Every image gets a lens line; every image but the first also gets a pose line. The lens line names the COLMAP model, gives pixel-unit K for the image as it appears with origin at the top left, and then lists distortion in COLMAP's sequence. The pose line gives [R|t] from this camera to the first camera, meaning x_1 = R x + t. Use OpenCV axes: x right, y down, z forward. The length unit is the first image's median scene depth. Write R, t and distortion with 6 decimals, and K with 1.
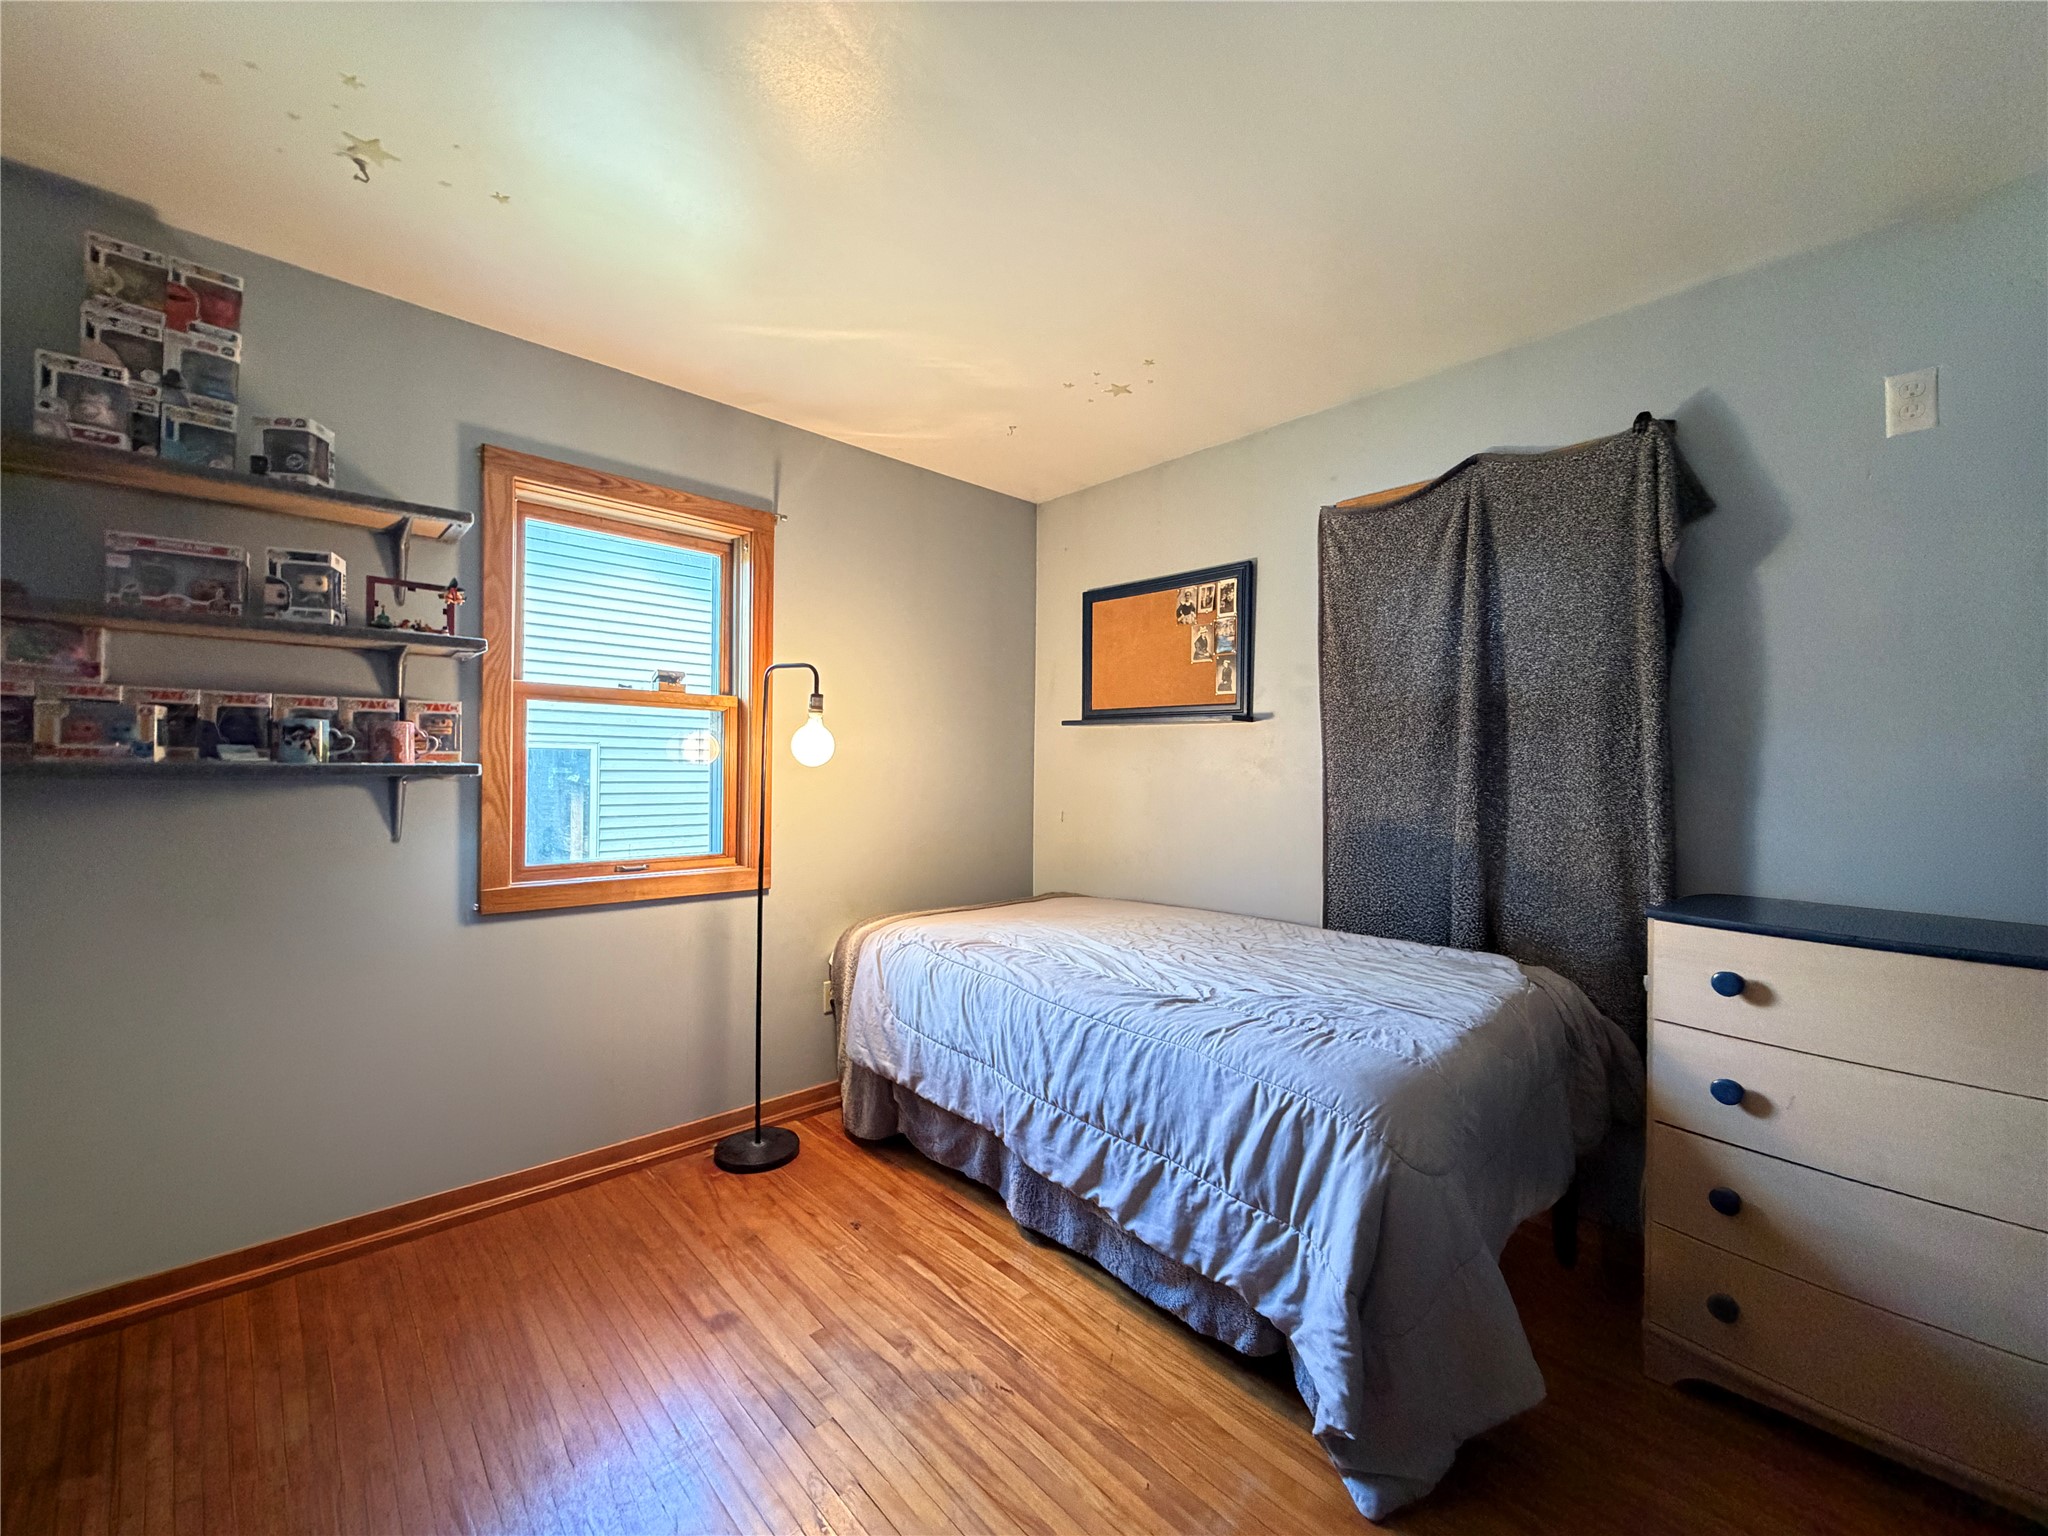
lens RADIAL K [[813.6, 0, 1022.7], [0, 813.6, 765.4], [0, 0, 1]] dist [-0.000226, -0.000305]
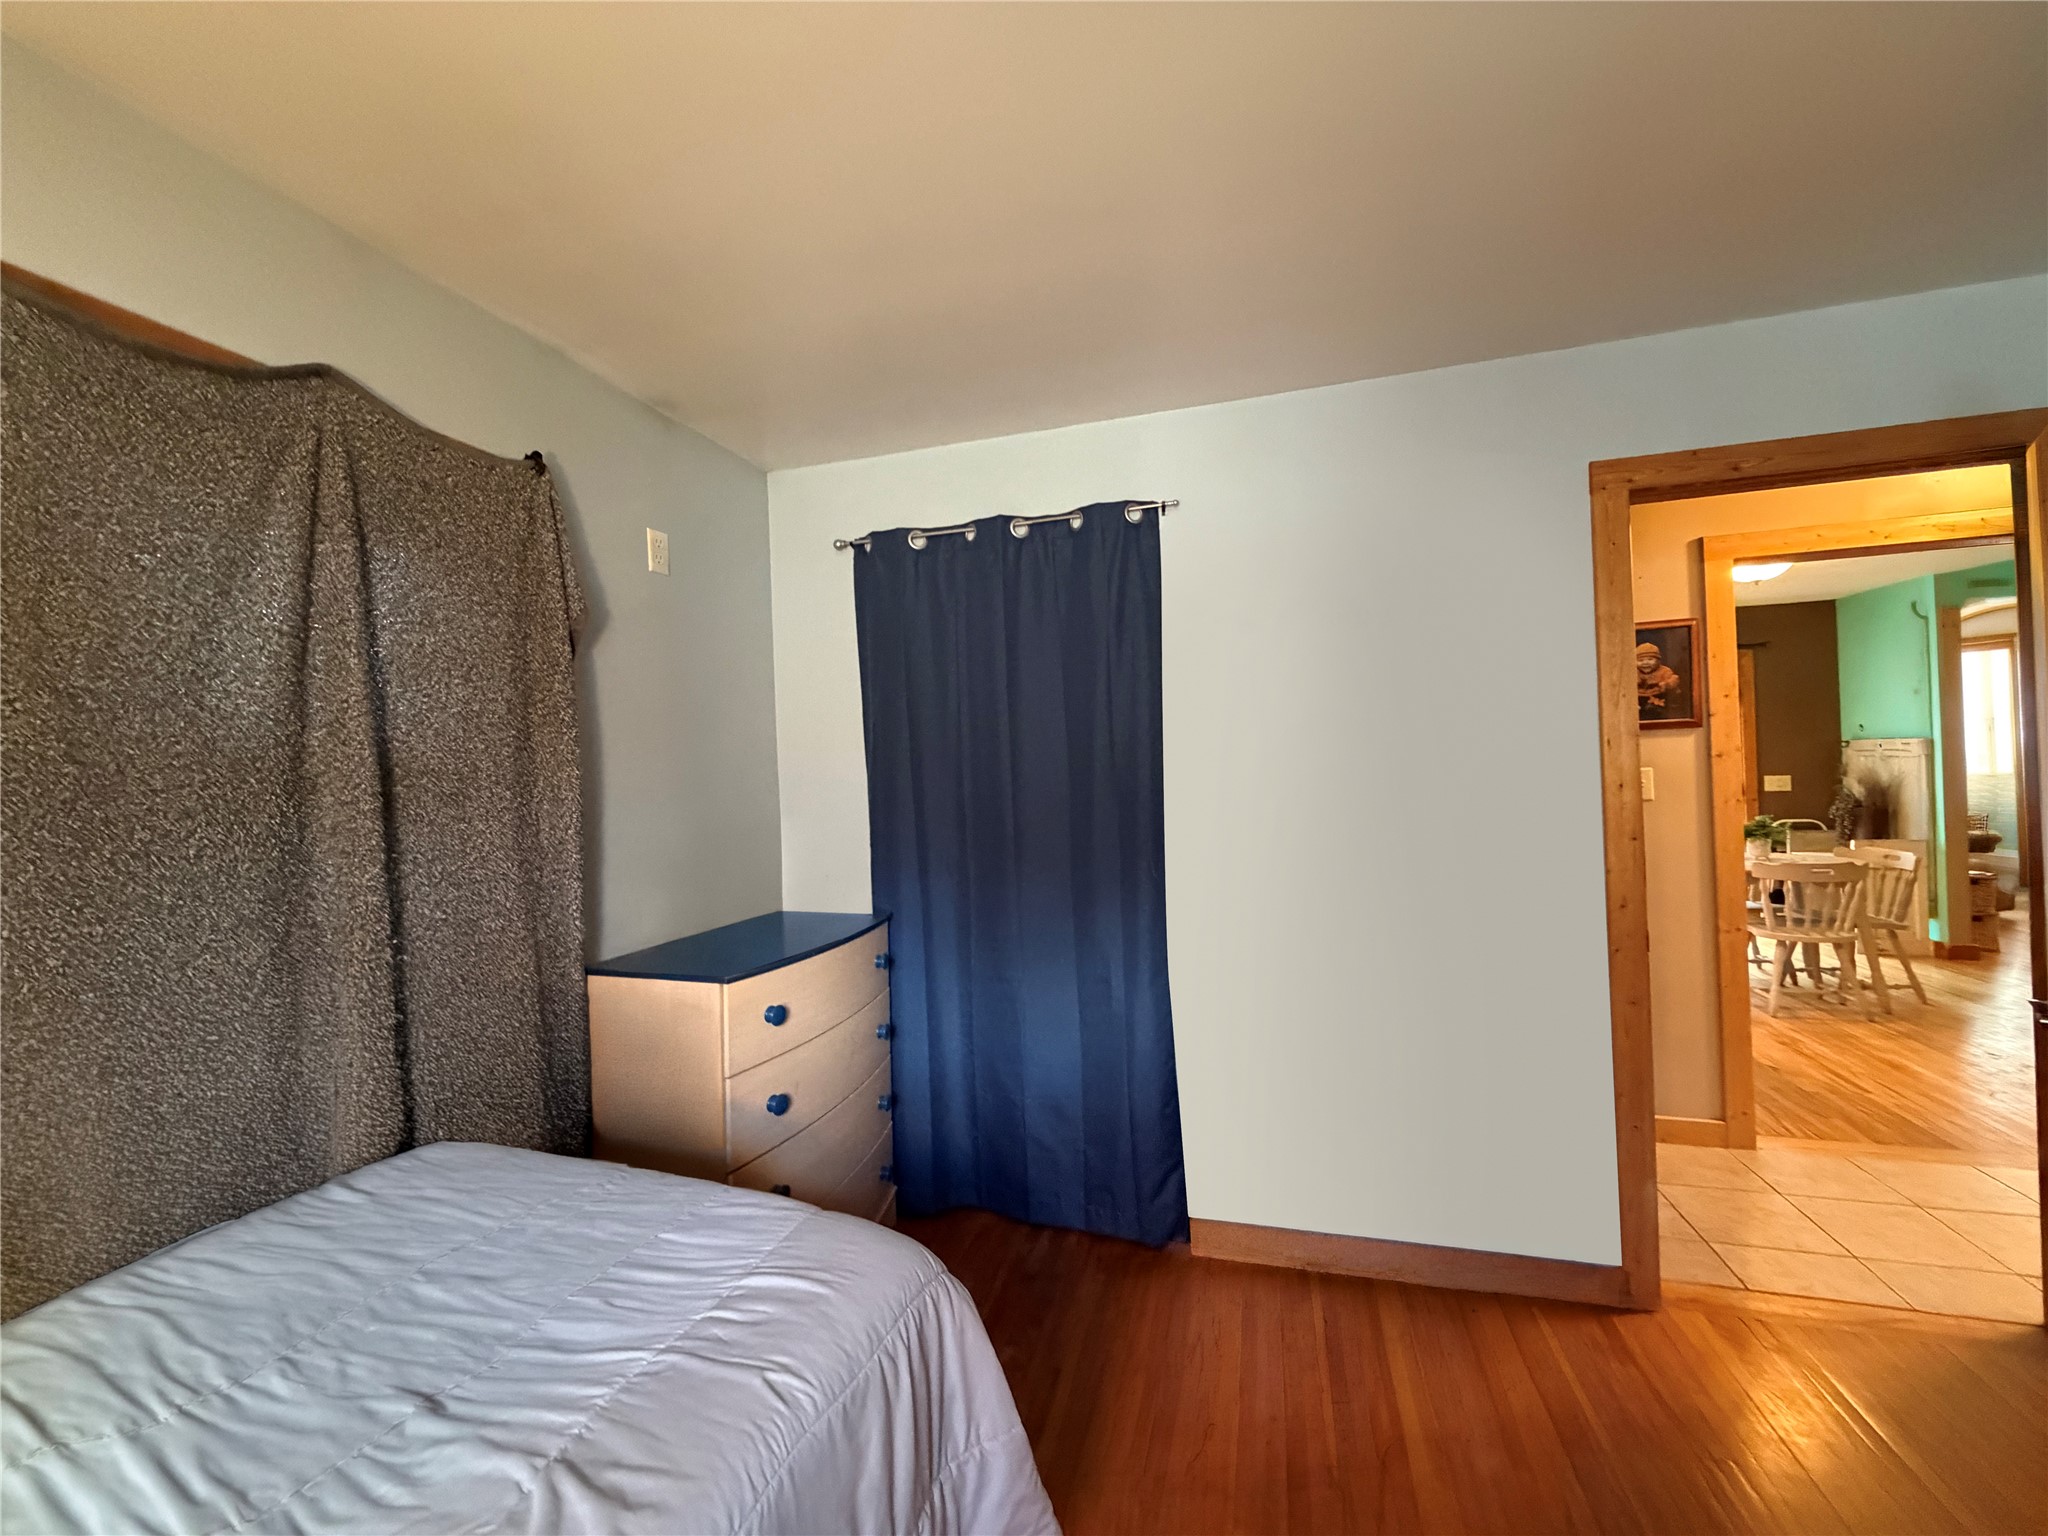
lens RADIAL K [[813.6, 0, 1031.5], [0, 813.6, 761.7], [0, 0, 1]] dist [-0.000226, -0.000305]
pose [[-0.523971, 0.020983, 0.851477, -0.257066], [0.035850, 0.999354, -0.002566, -0.061941], [-0.850981, 0.029180, -0.524385, 0.918664]]
